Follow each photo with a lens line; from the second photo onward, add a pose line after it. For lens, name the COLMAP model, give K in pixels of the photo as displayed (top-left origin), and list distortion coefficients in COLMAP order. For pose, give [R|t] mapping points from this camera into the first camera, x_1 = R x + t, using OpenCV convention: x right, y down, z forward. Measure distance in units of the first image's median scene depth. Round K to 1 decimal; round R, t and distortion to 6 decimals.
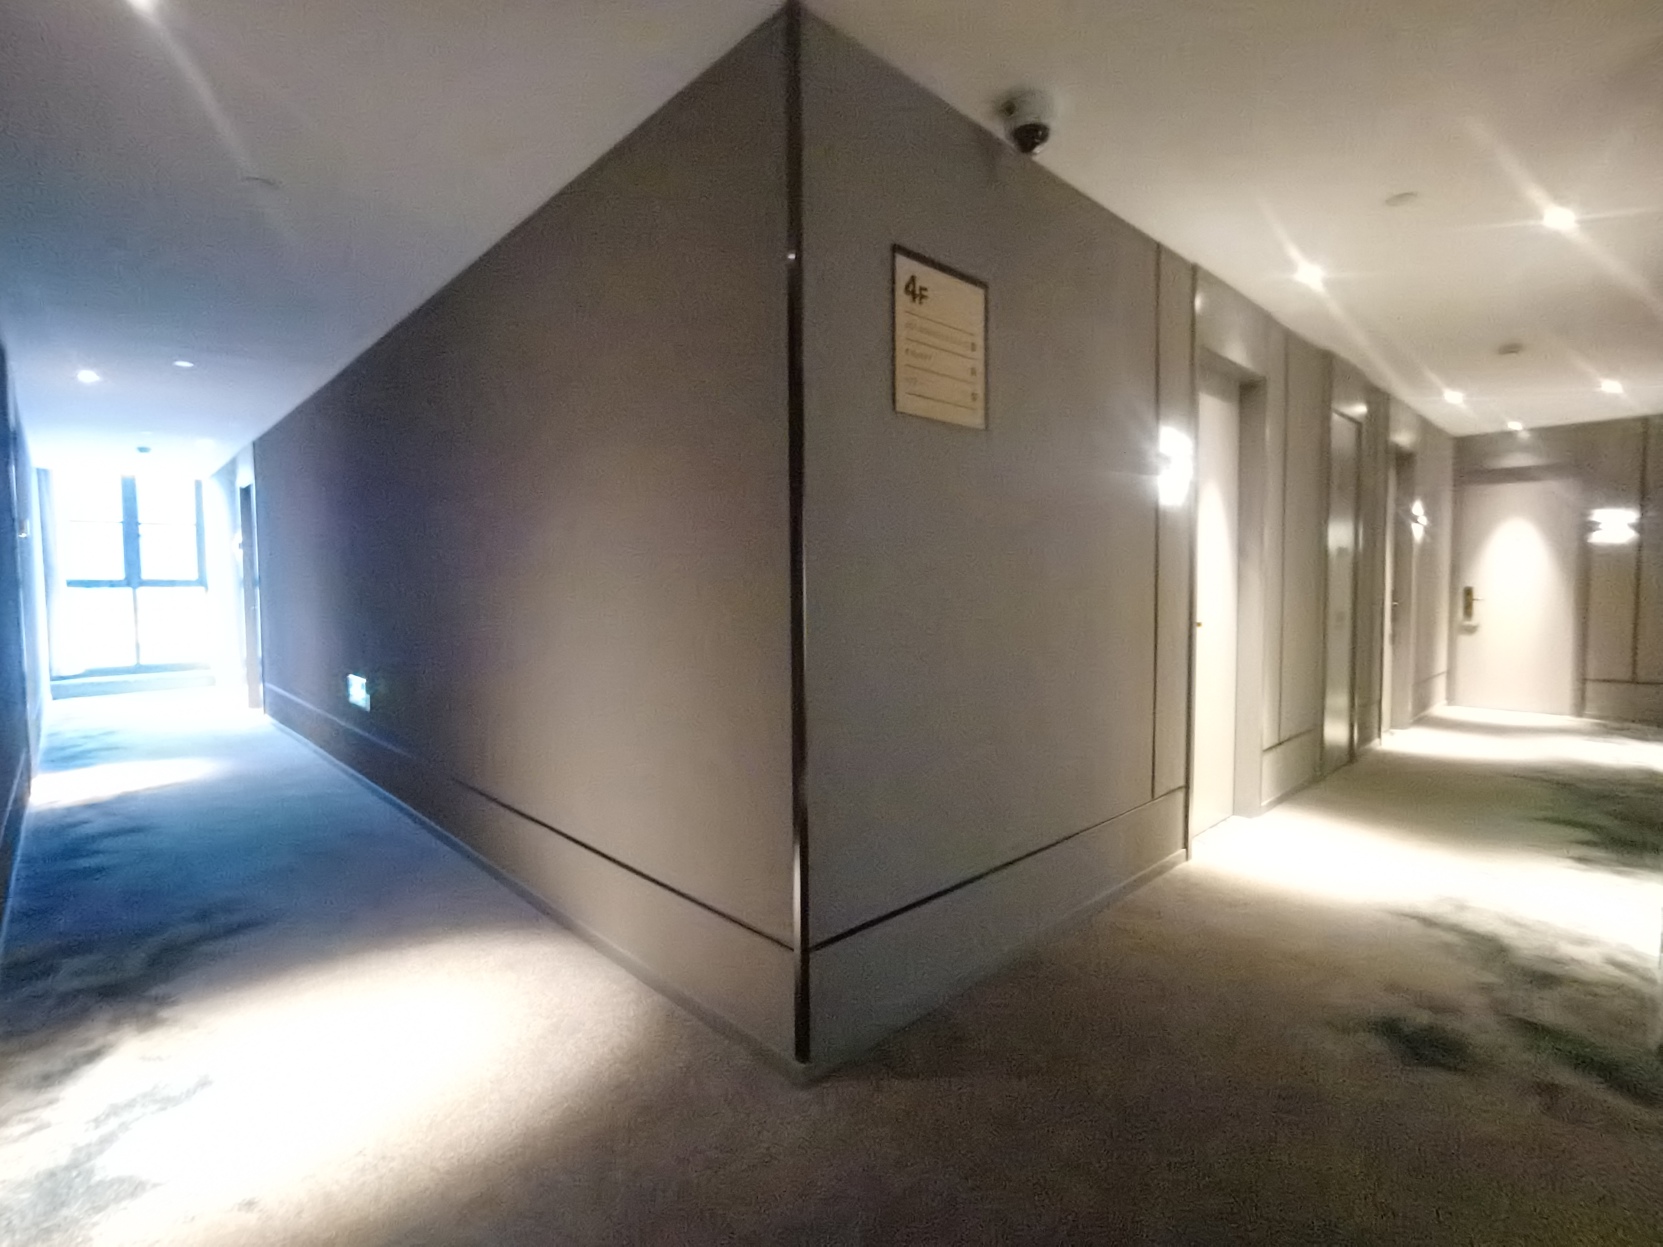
lens RADIAL K [[810.7, 0, 831.5], [0, 810.7, 623.5], [0, 0, 1]] dist [0.003907, 0.000881]
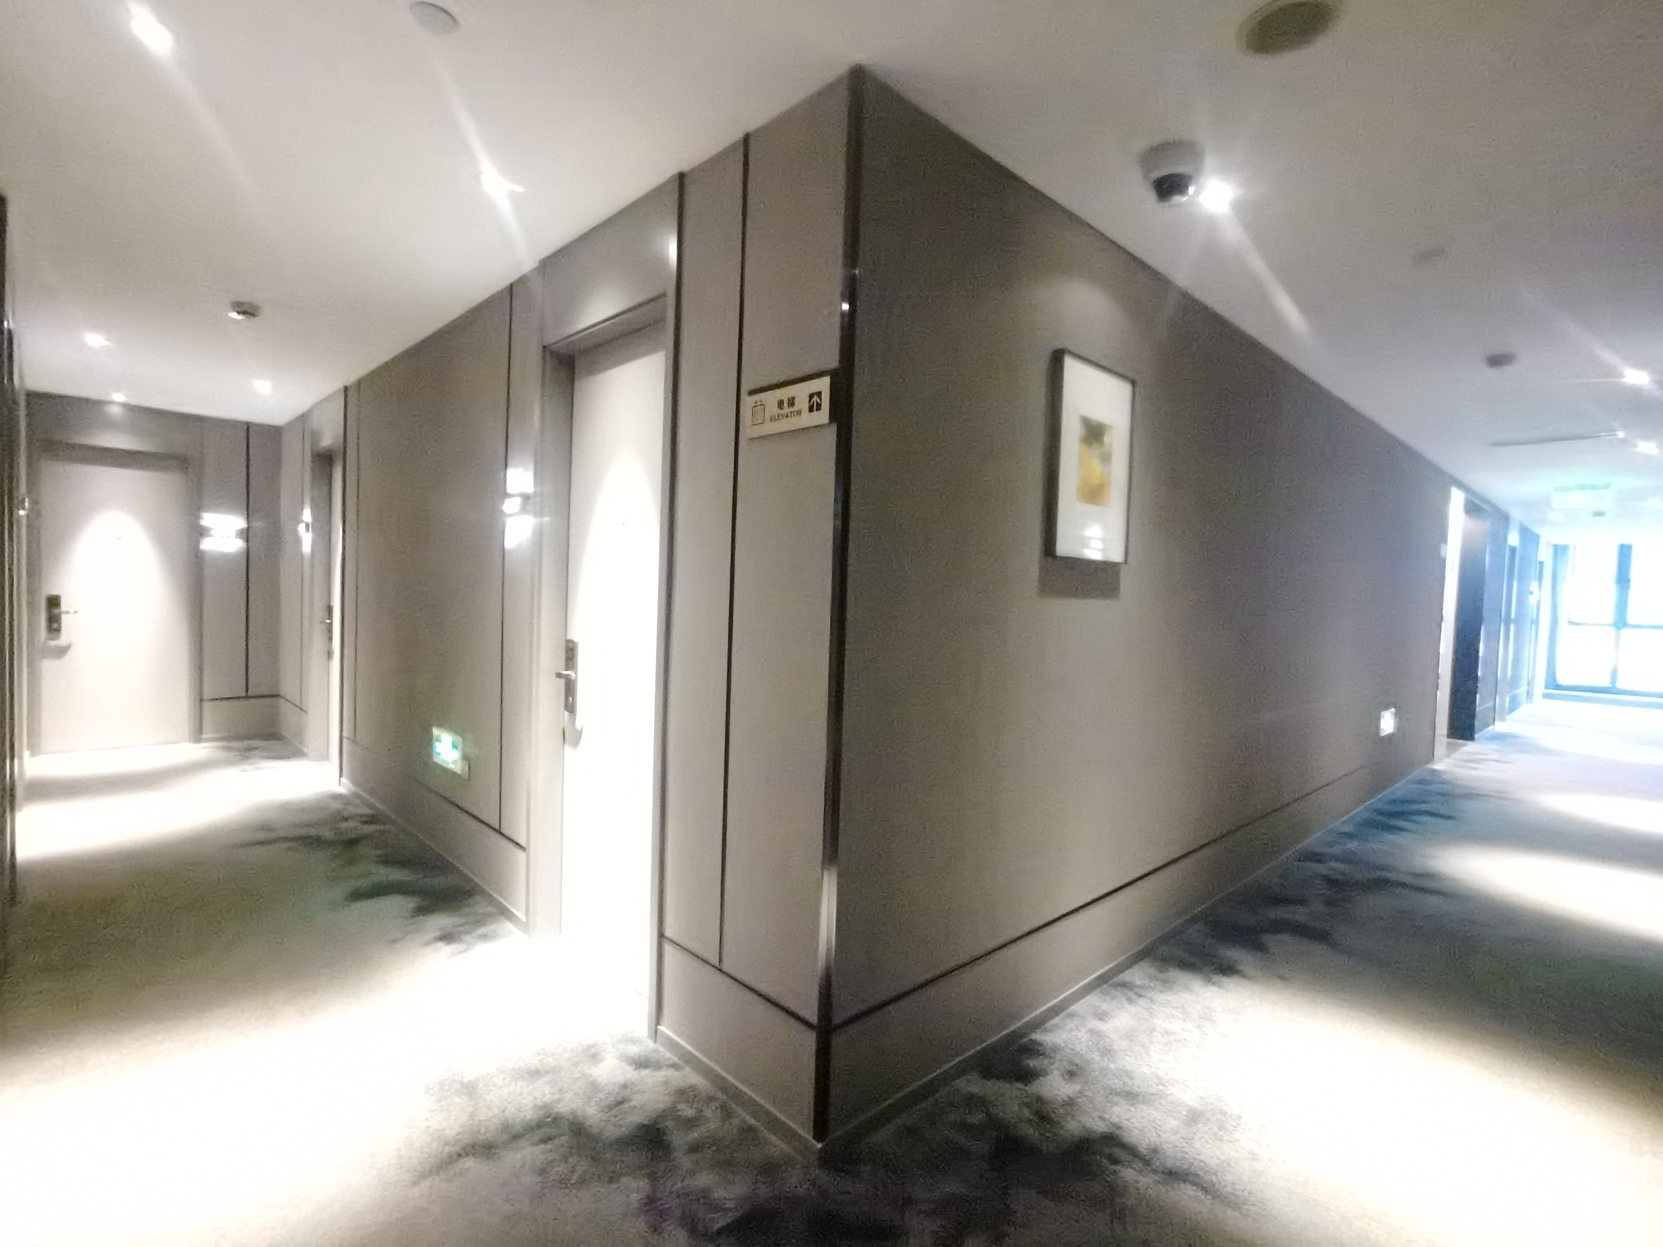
lens RADIAL K [[810.7, 0, 831.5], [0, 810.7, 623.5], [0, 0, 1]] dist [0.003907, 0.000881]
pose [[0.009464, -0.032045, 0.999442, 0.034153], [0.015643, 0.999369, 0.031895, -0.035234], [-0.999833, 0.015333, 0.009960, 0.298692]]
